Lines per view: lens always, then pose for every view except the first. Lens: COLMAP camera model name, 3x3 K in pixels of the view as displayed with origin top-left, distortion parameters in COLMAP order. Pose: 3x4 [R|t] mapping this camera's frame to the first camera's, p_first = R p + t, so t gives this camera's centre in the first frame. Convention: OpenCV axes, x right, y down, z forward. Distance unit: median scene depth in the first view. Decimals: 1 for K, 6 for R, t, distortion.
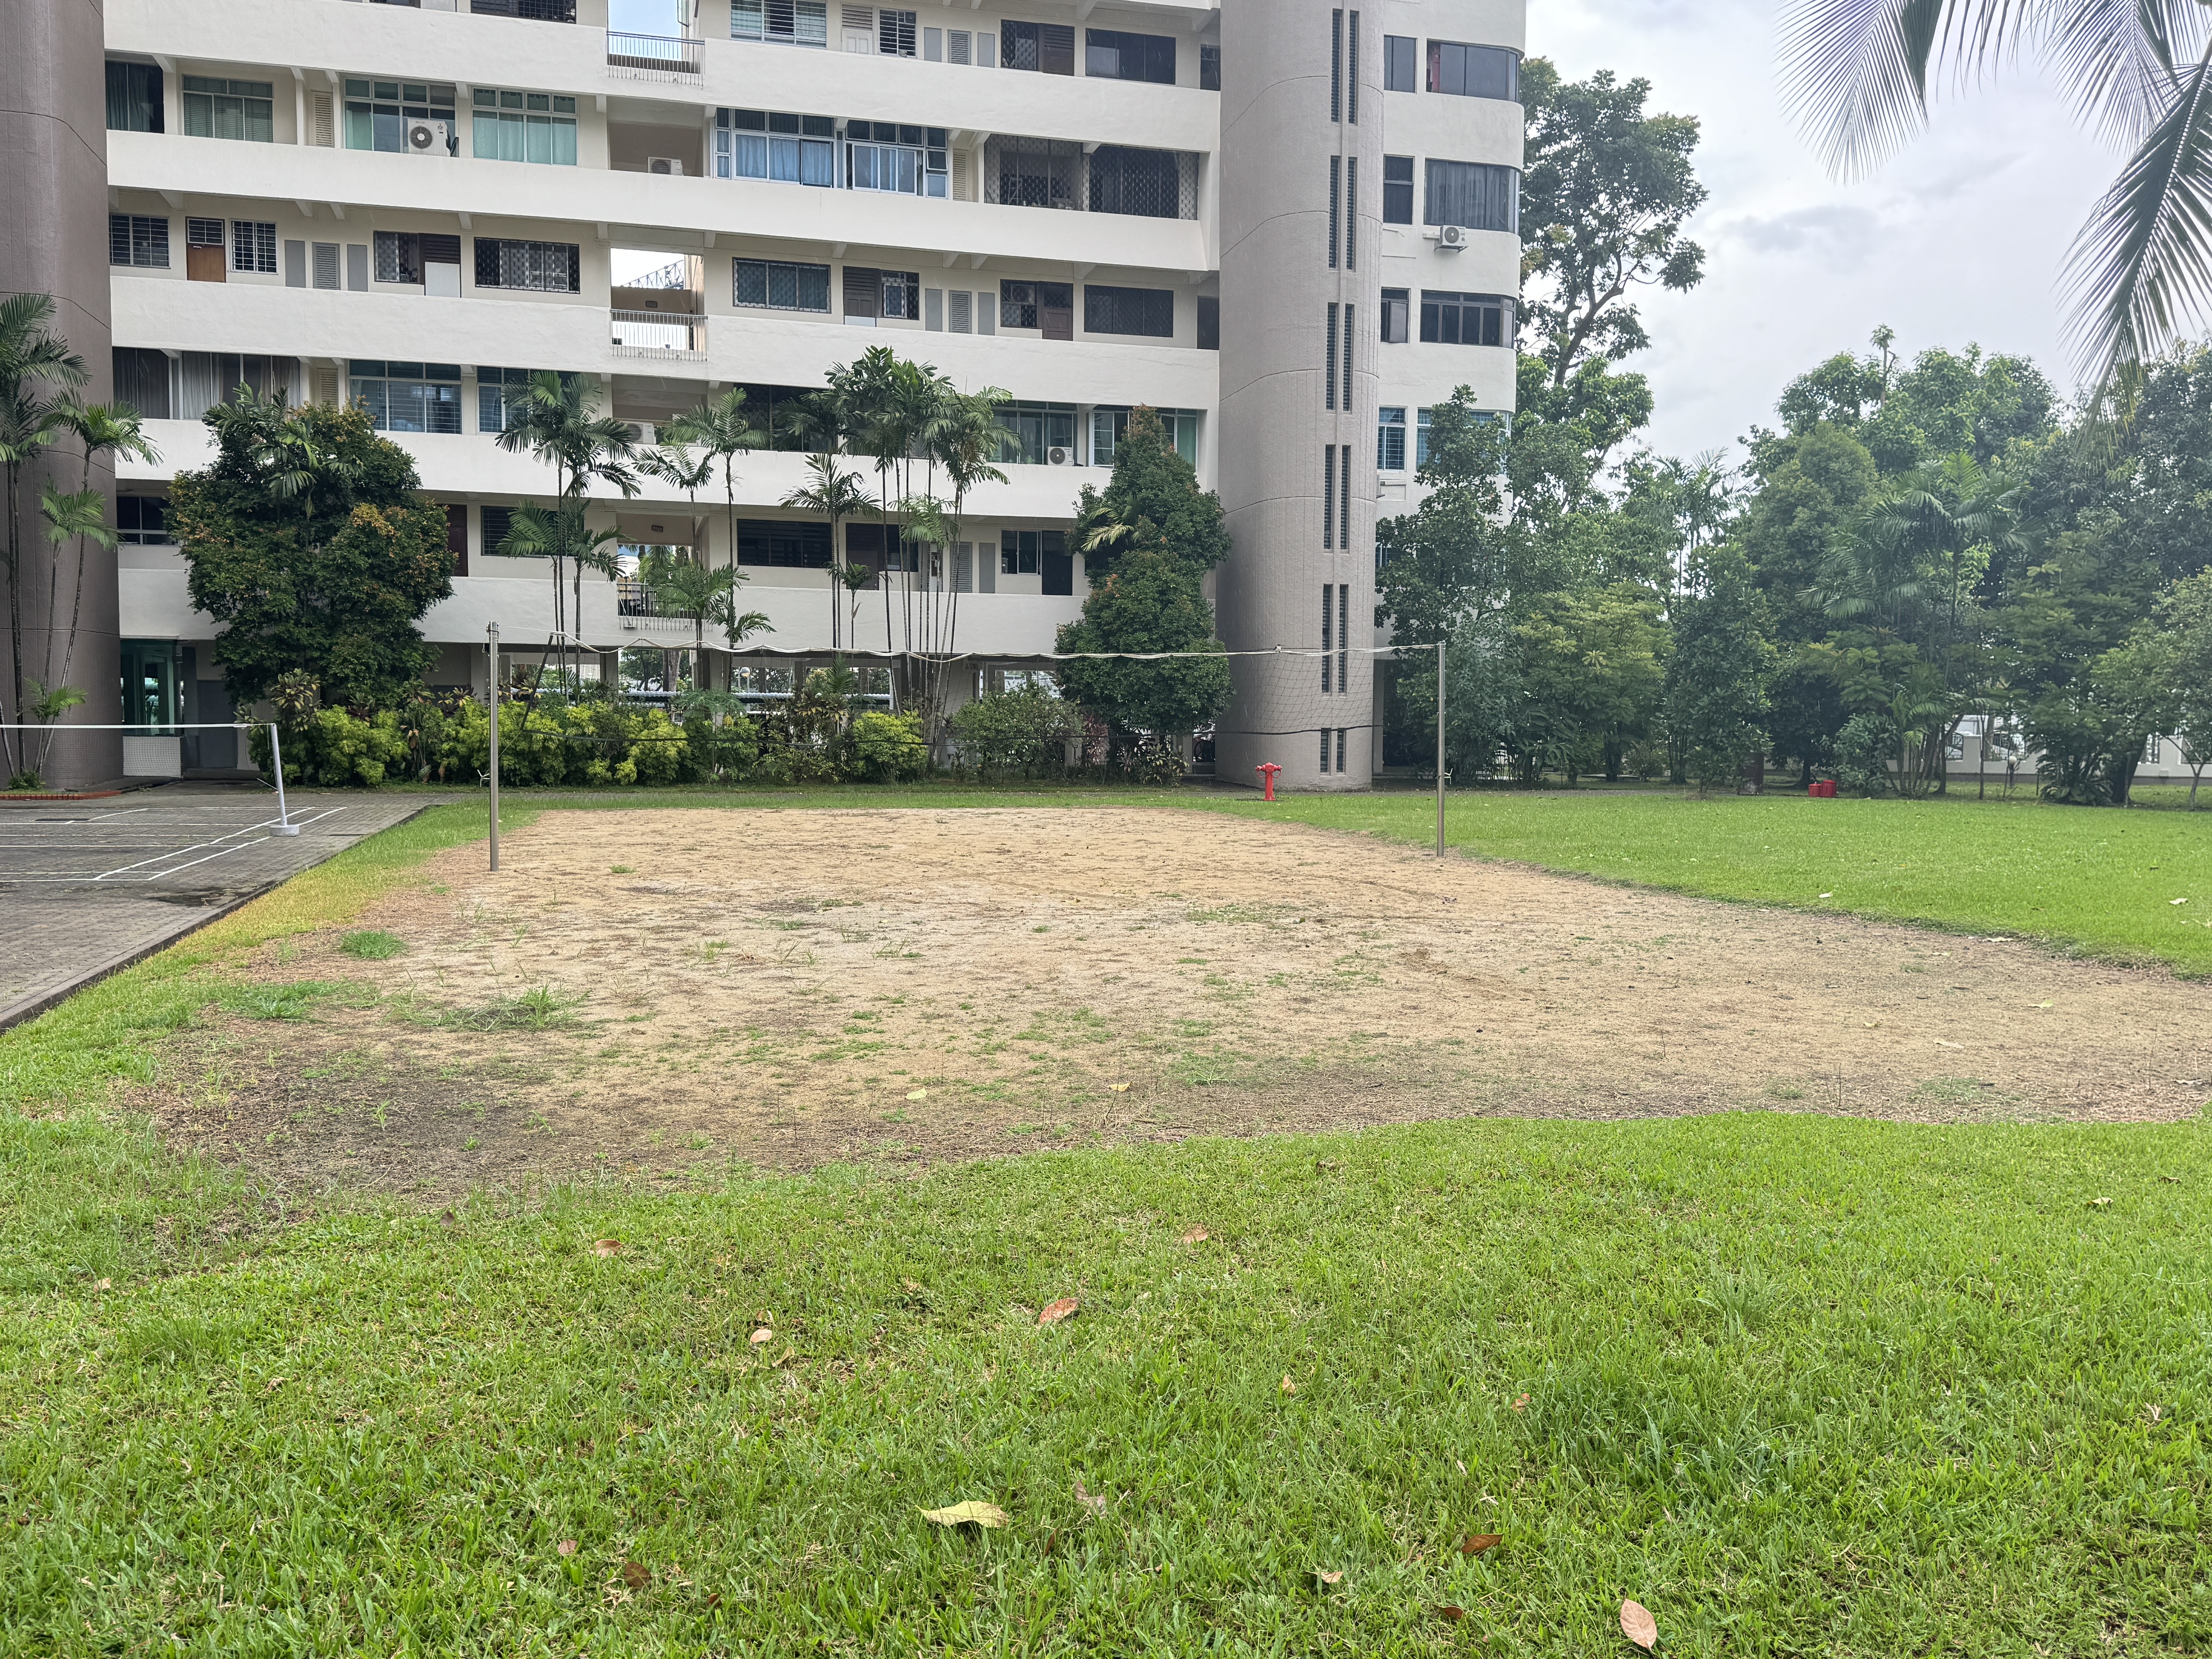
lens RADIAL K [[1797.5, 0, 1121.7], [0, 1797.5, 906.9], [0, 0, 1]] dist [-0.008860, -0.009136]
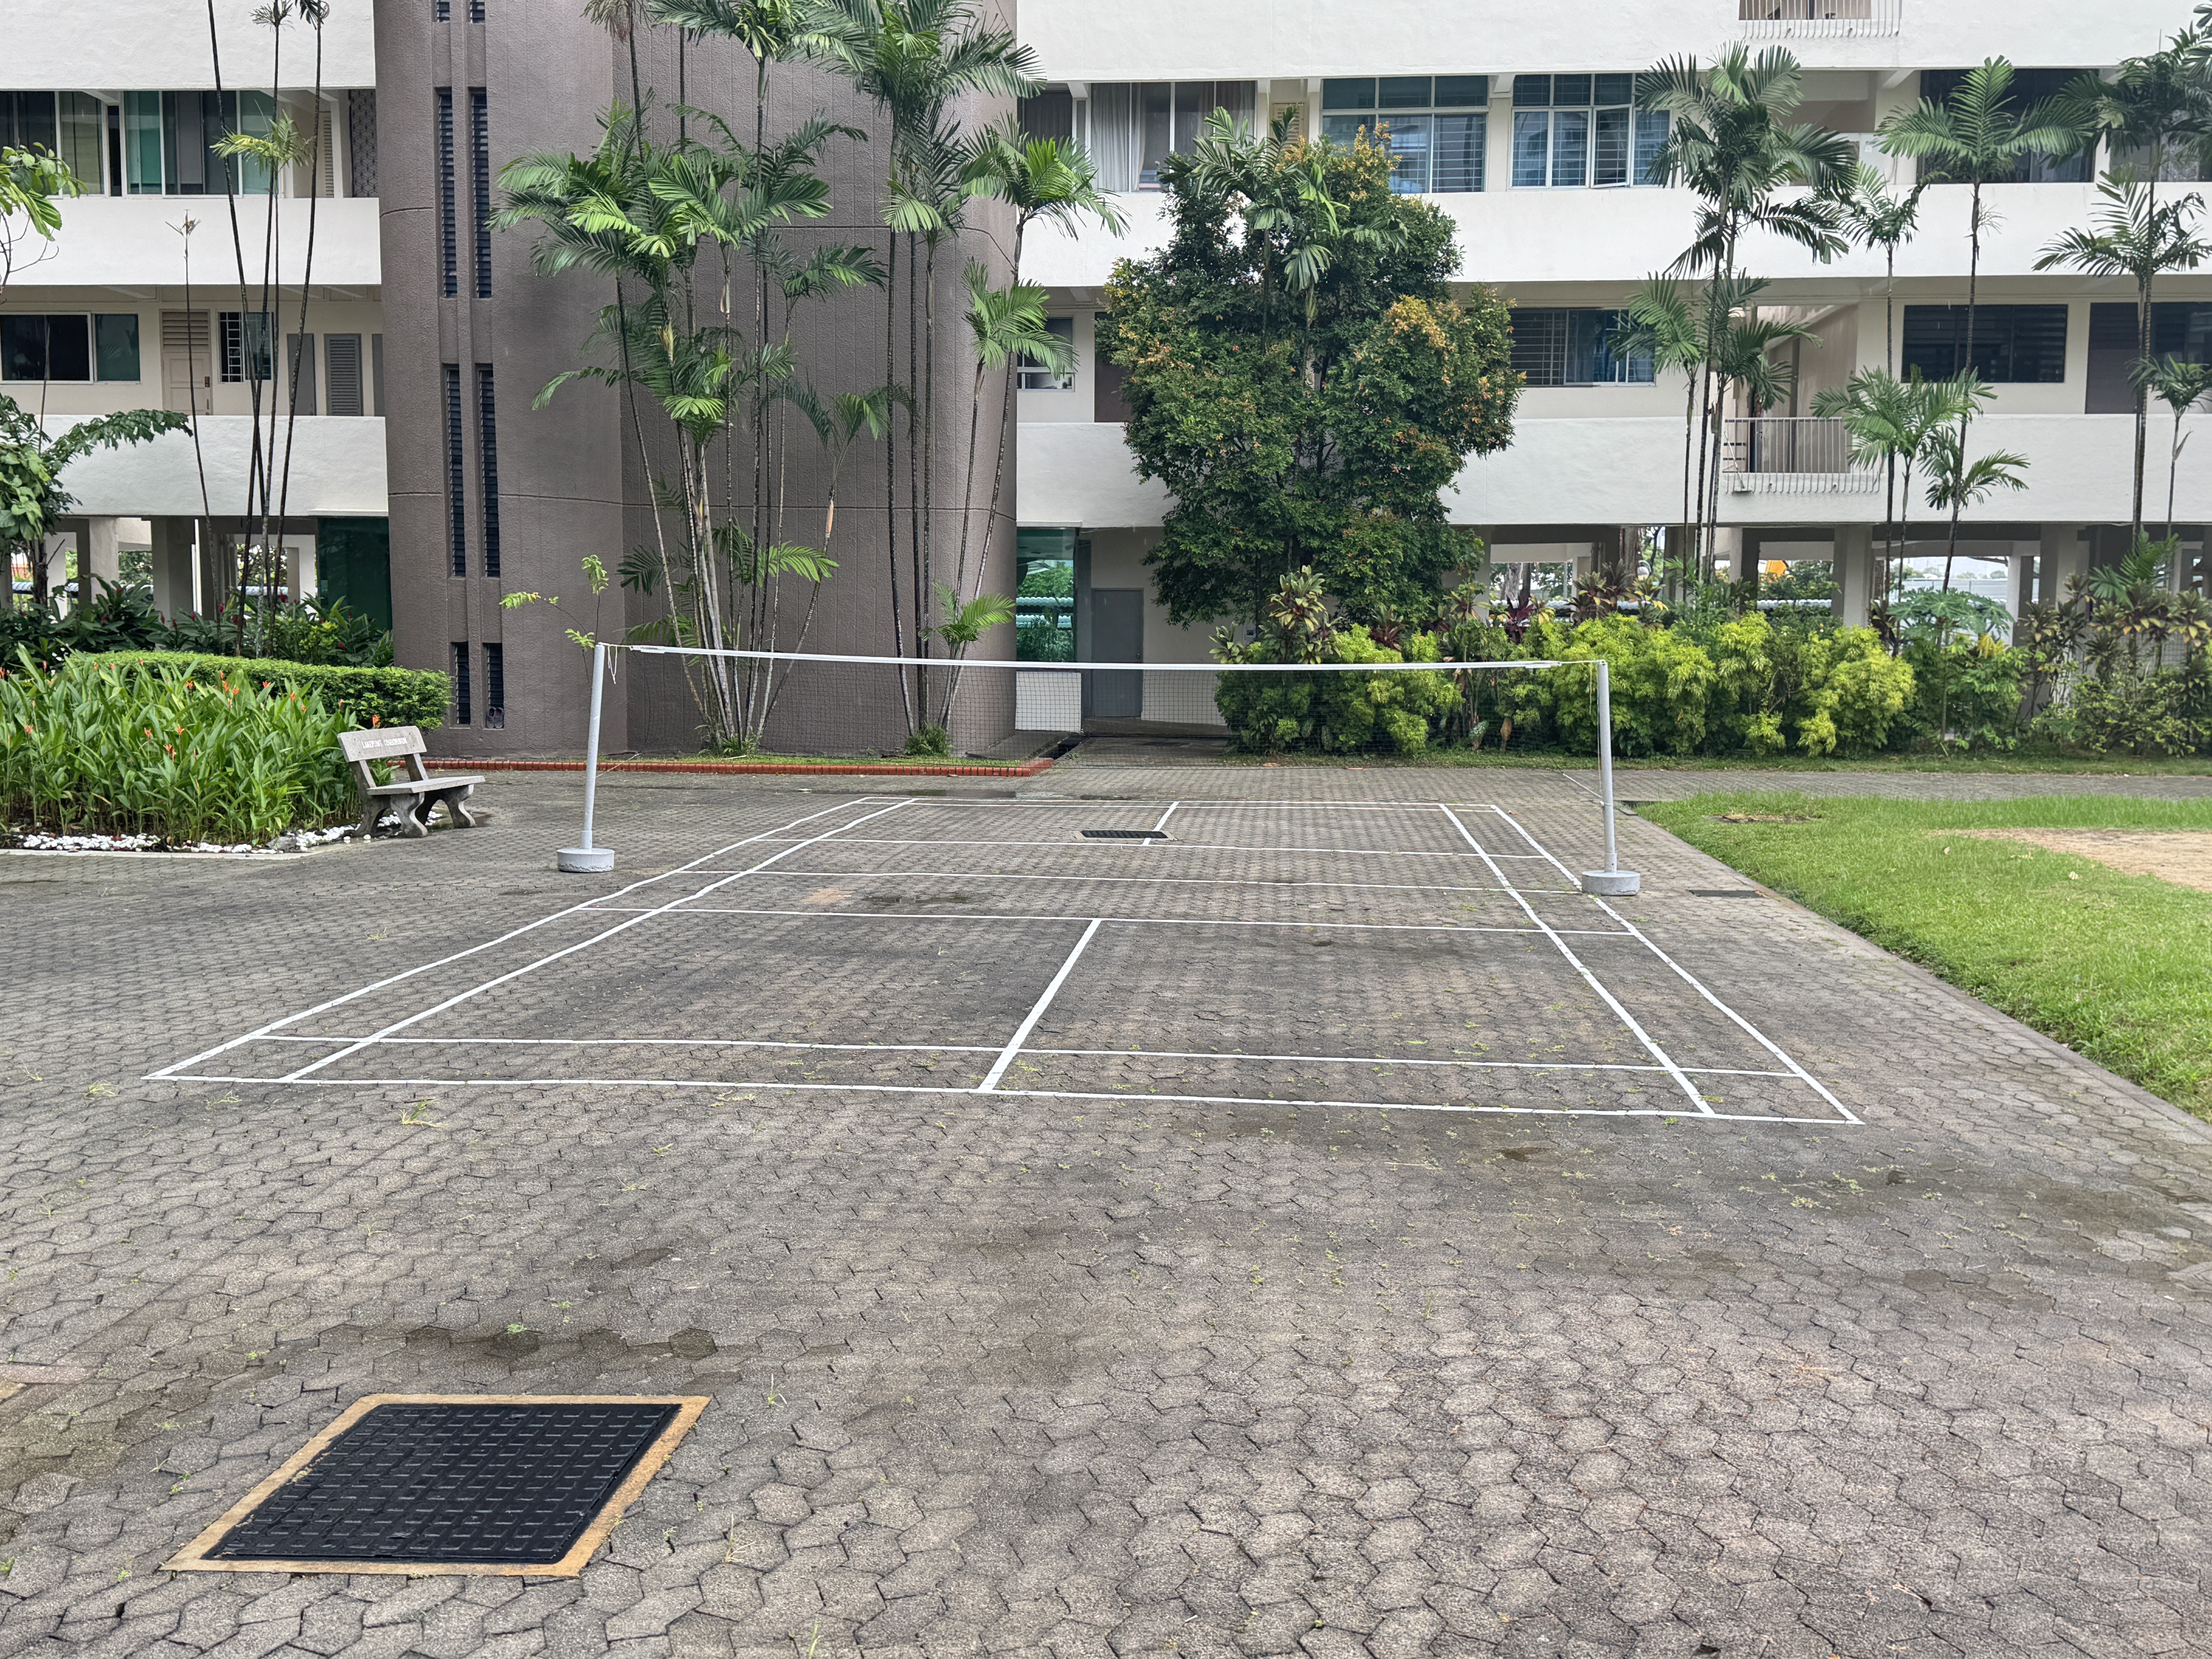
lens RADIAL K [[2264.9, 0, 1105.3], [0, 2264.9, 830.8], [0, 0, 1]] dist [0.185358, 0.000000]
pose [[0.942693, 0.029196, -0.332381, -0.248043], [-0.034524, 0.999353, -0.010133, -0.028920], [0.331869, 0.021027, 0.943091, 0.221096]]
